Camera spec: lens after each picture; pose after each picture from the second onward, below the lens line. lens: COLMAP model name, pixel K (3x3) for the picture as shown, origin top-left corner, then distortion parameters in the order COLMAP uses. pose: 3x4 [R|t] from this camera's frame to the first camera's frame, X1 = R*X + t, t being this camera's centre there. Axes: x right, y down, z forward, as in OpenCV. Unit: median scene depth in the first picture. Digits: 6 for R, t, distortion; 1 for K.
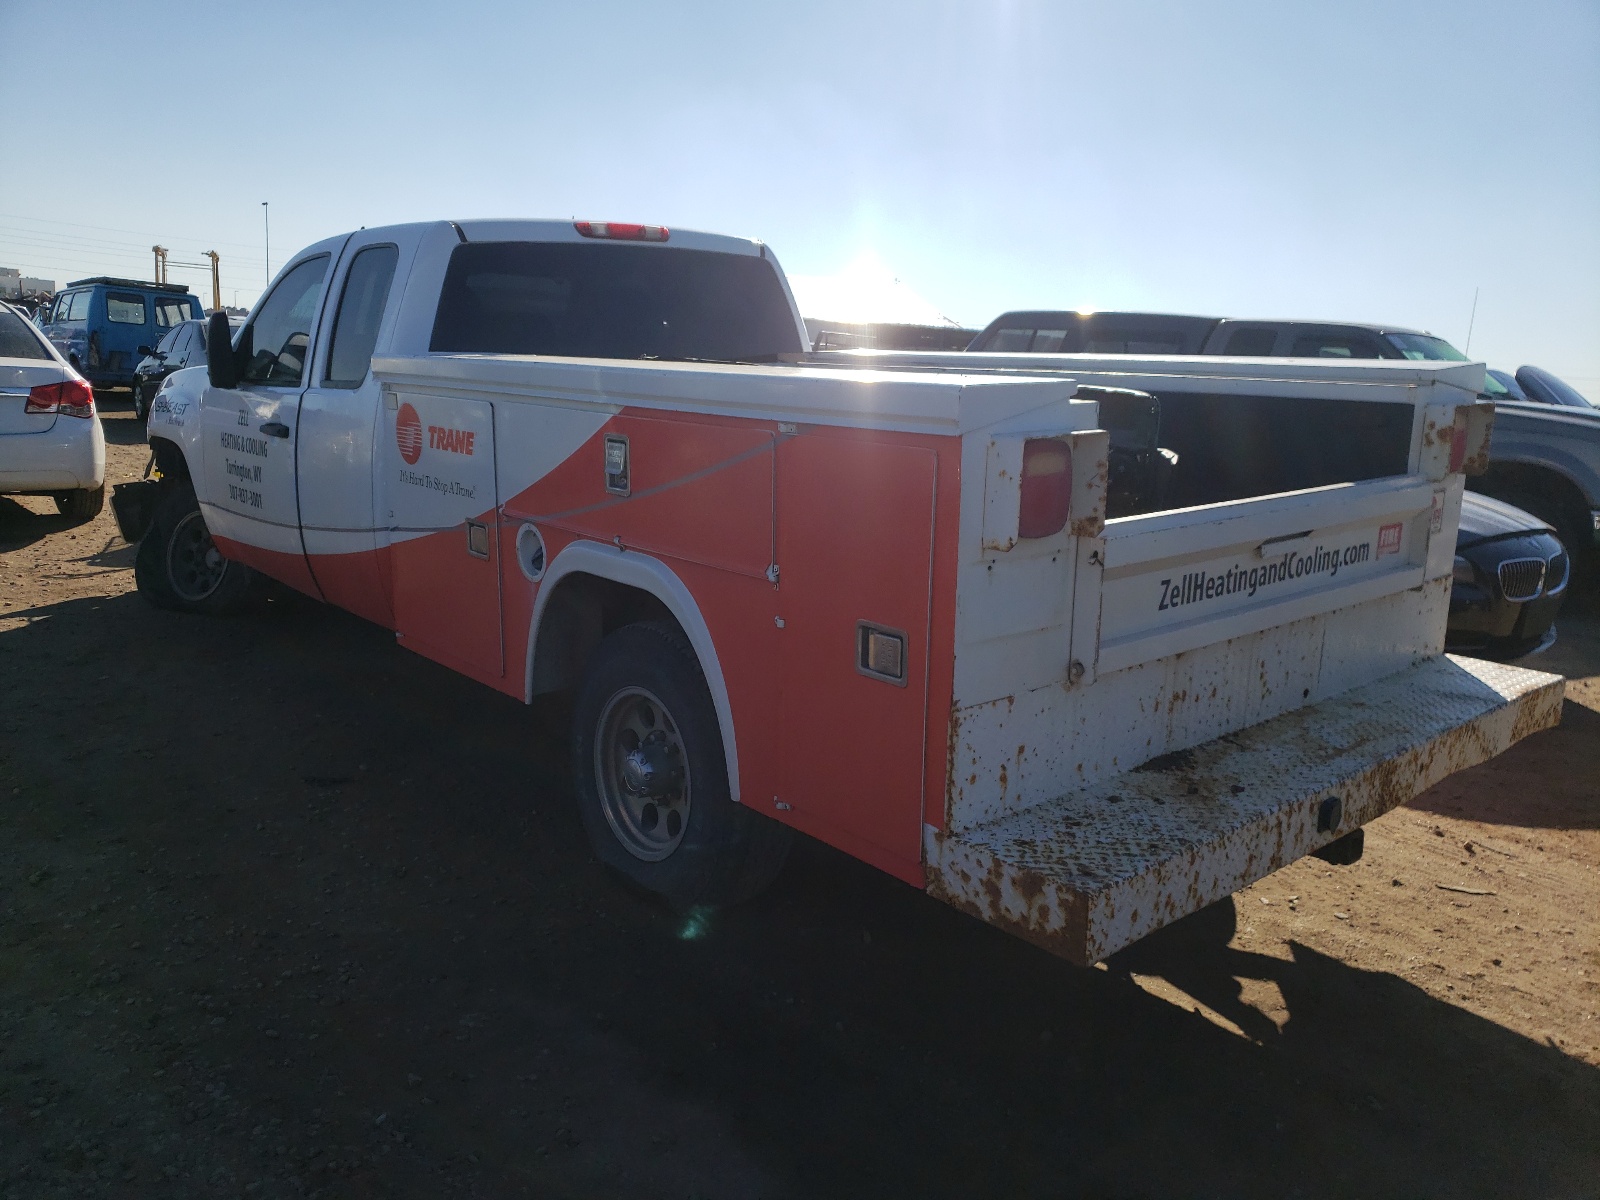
lens RADIAL K [[1241.3, 0, 798.0], [0, 1241.3, 595.9], [0, 0, 1]] dist [0.045643, -0.008140]
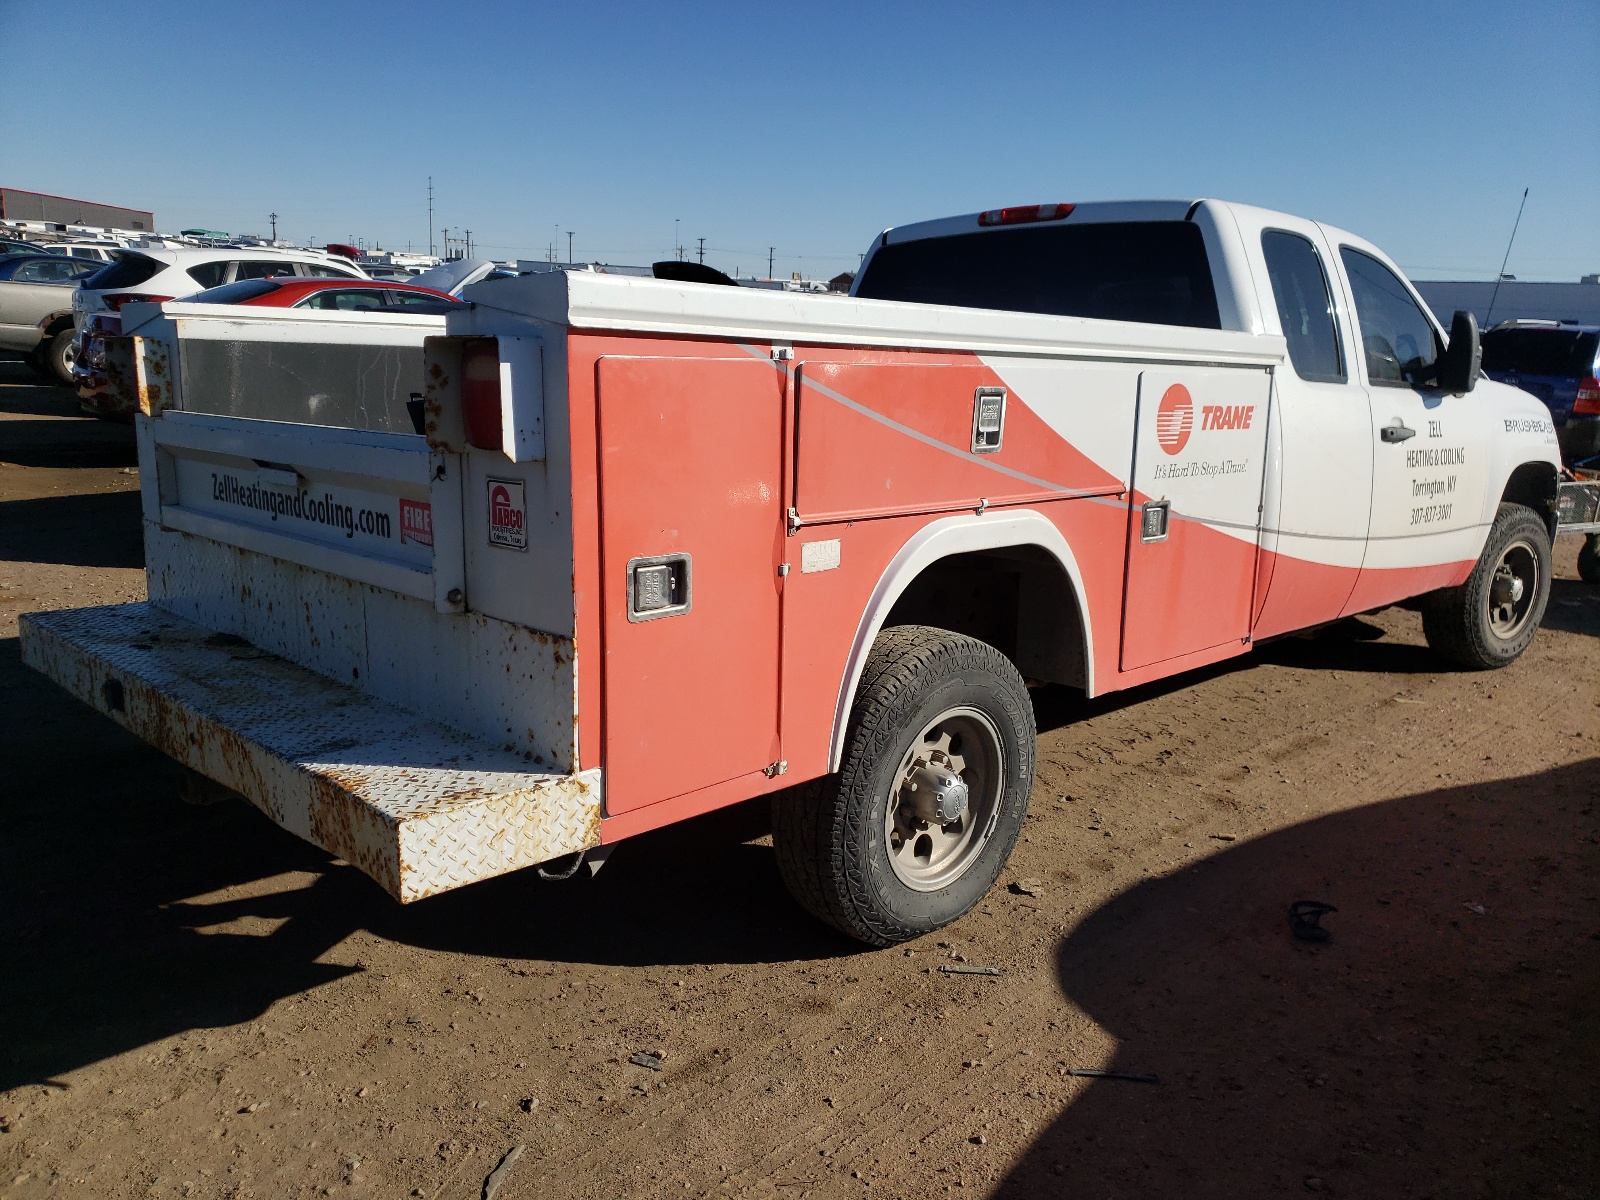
lens RADIAL K [[1241.3, 0, 805.9], [0, 1241.3, 603.4], [0, 0, 1]] dist [0.045643, -0.008140]
pose [[0.065889, 0.173859, -0.982564, 1.252408], [-0.233850, 0.959970, 0.154180, -0.170800], [0.970037, 0.219614, 0.103908, 1.197792]]
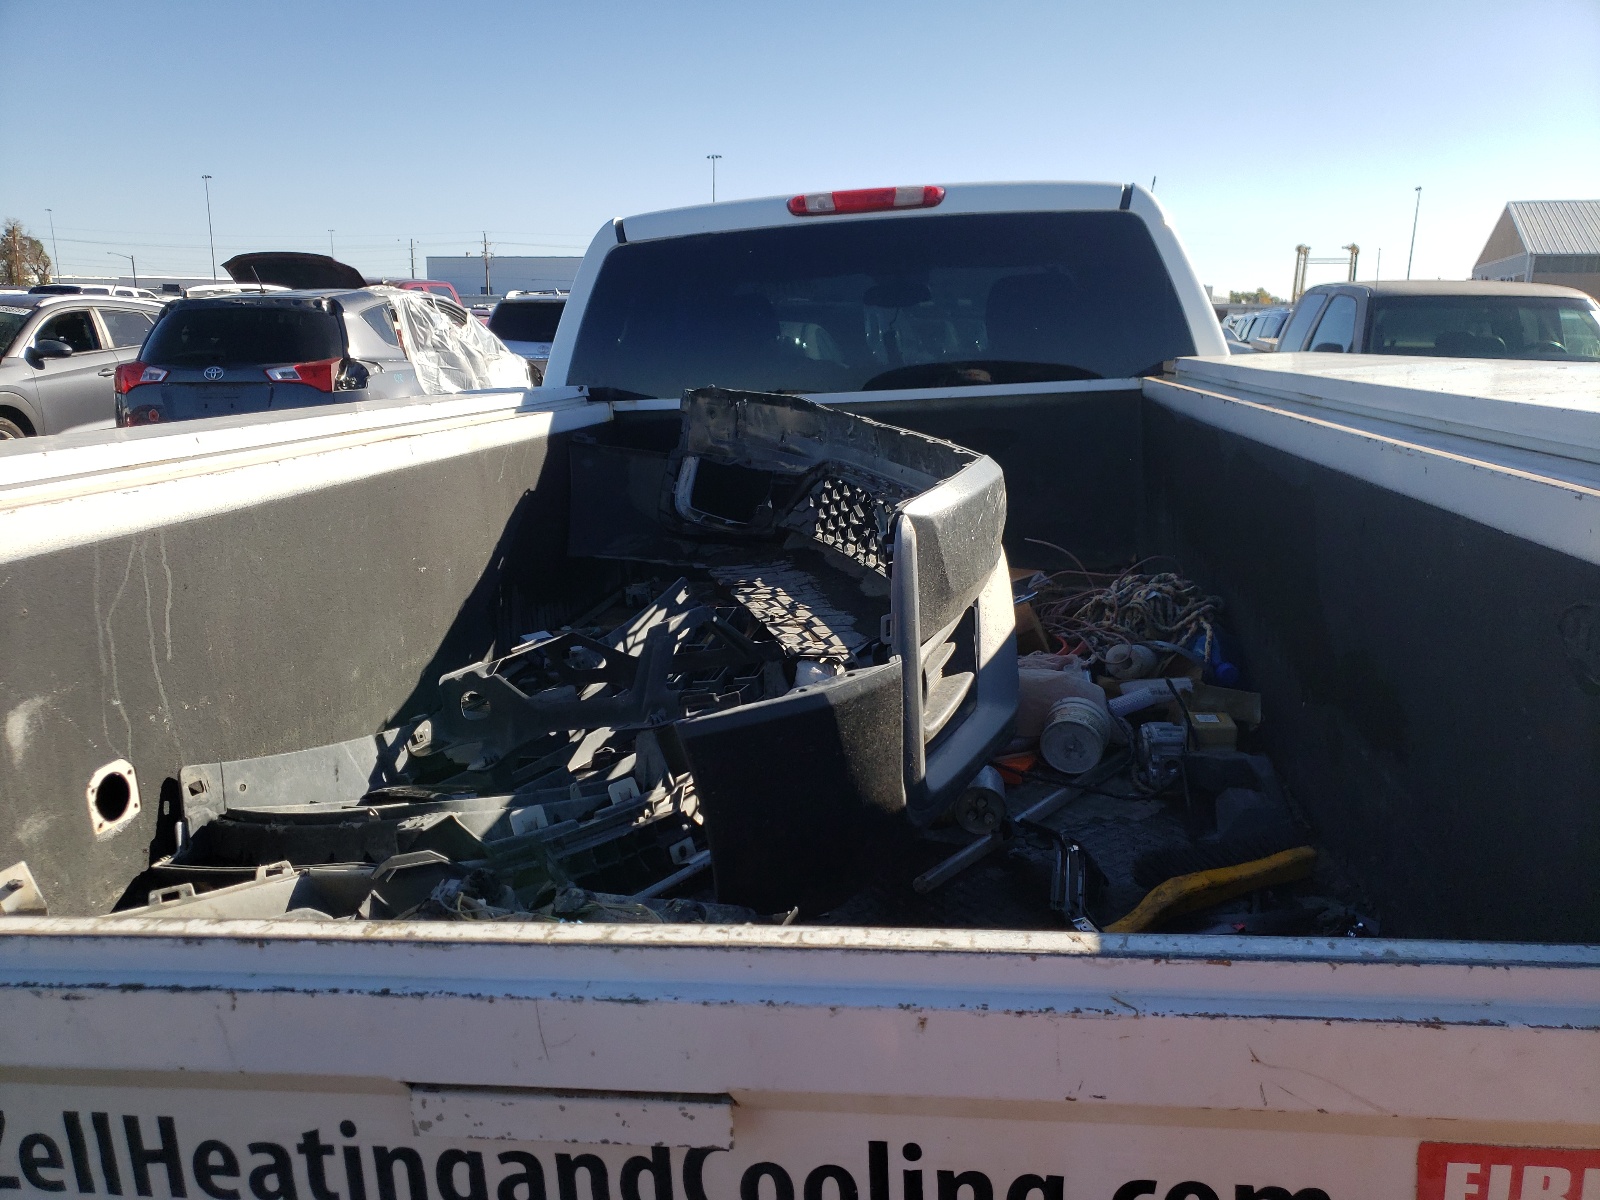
lens RADIAL K [[1233.9, 0, 791.7], [0, 1233.9, 603.0], [0, 0, 1]] dist [0.025526, 0.000529]
pose [[0.662383, 0.115206, -0.740254, 0.555028], [-0.104954, 0.992631, 0.060569, -0.157998], [0.741777, 0.037573, 0.669594, 0.766842]]
